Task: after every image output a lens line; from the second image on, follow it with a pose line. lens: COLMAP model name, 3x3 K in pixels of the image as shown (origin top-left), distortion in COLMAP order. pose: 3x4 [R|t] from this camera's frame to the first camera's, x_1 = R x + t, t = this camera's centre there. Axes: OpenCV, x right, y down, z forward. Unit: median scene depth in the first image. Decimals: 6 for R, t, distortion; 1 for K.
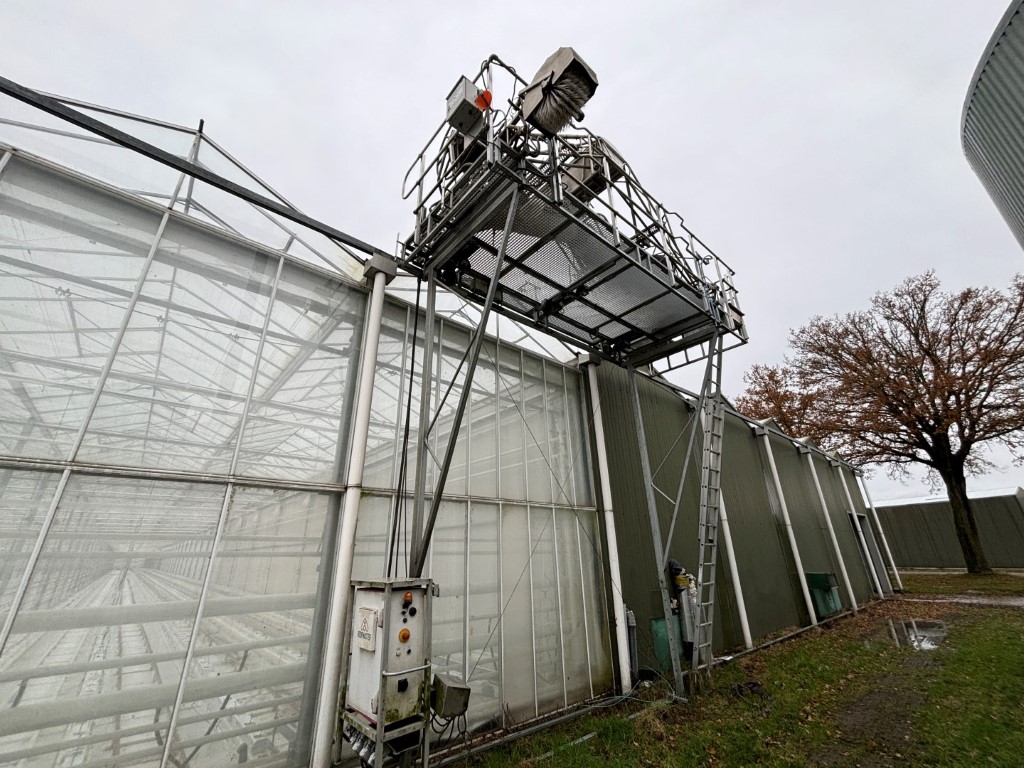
lens RADIAL K [[413.6, 0, 509.3], [0, 413.6, 383.7], [0, 0, 1]] dist [-0.001275, 0.000247]
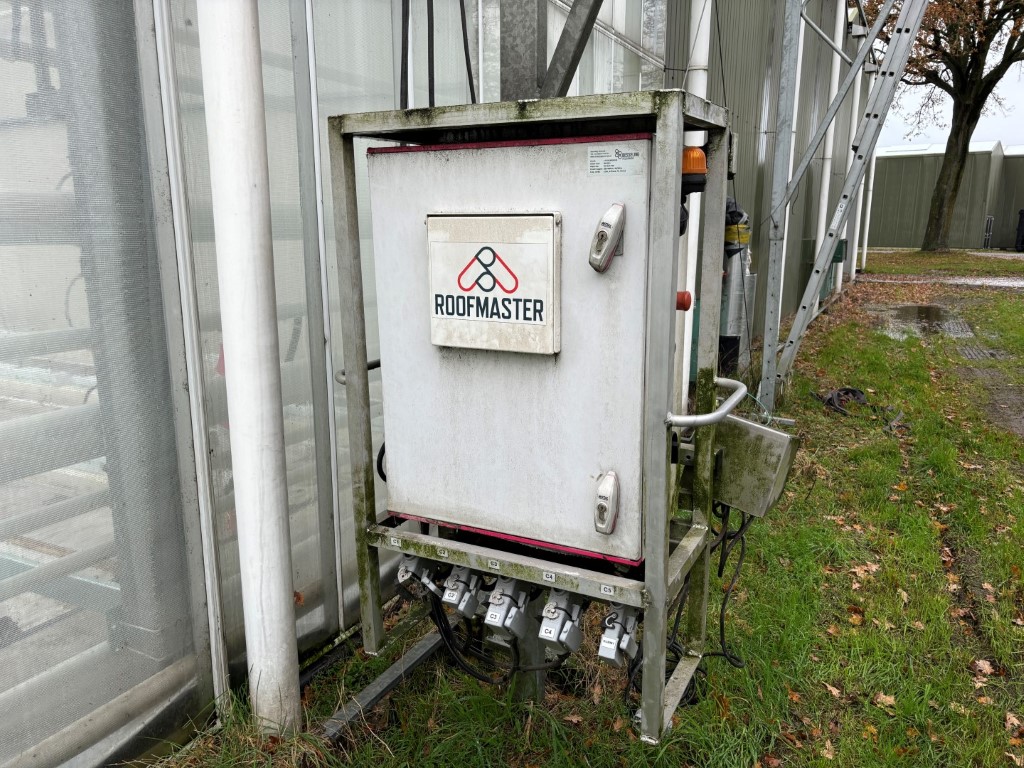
lens RADIAL K [[772.7, 0, 512.0], [0, 772.7, 384.0], [0, 0, 1]] dist [0.004447, 0.001073]
pose [[0.926497, -0.054464, 0.372340, -0.269863], [-0.163502, 0.832927, 0.528678, 0.205142], [-0.338926, -0.550697, 0.762799, 0.312120]]
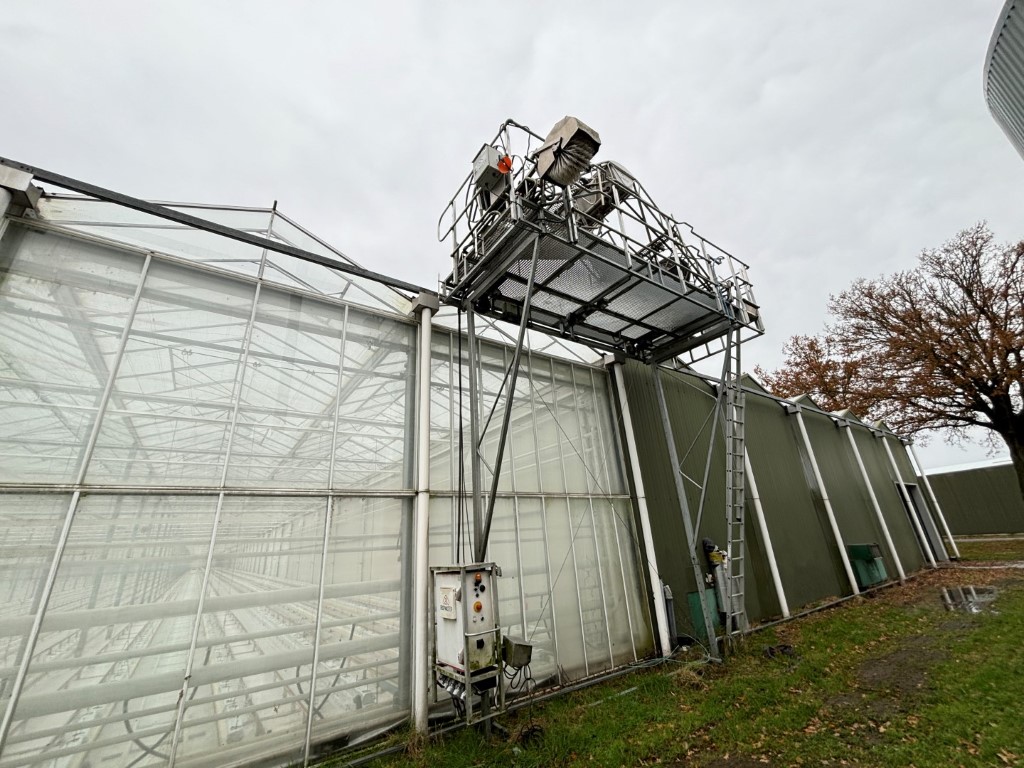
lens RADIAL K [[413.6, 0, 509.3], [0, 413.6, 383.7], [0, 0, 1]] dist [-0.001275, 0.000247]
pose [[0.994142, -0.074205, -0.078578, -0.001308], [0.076399, 0.996756, 0.025292, -0.056182], [0.076446, -0.031147, 0.996587, -0.132136]]
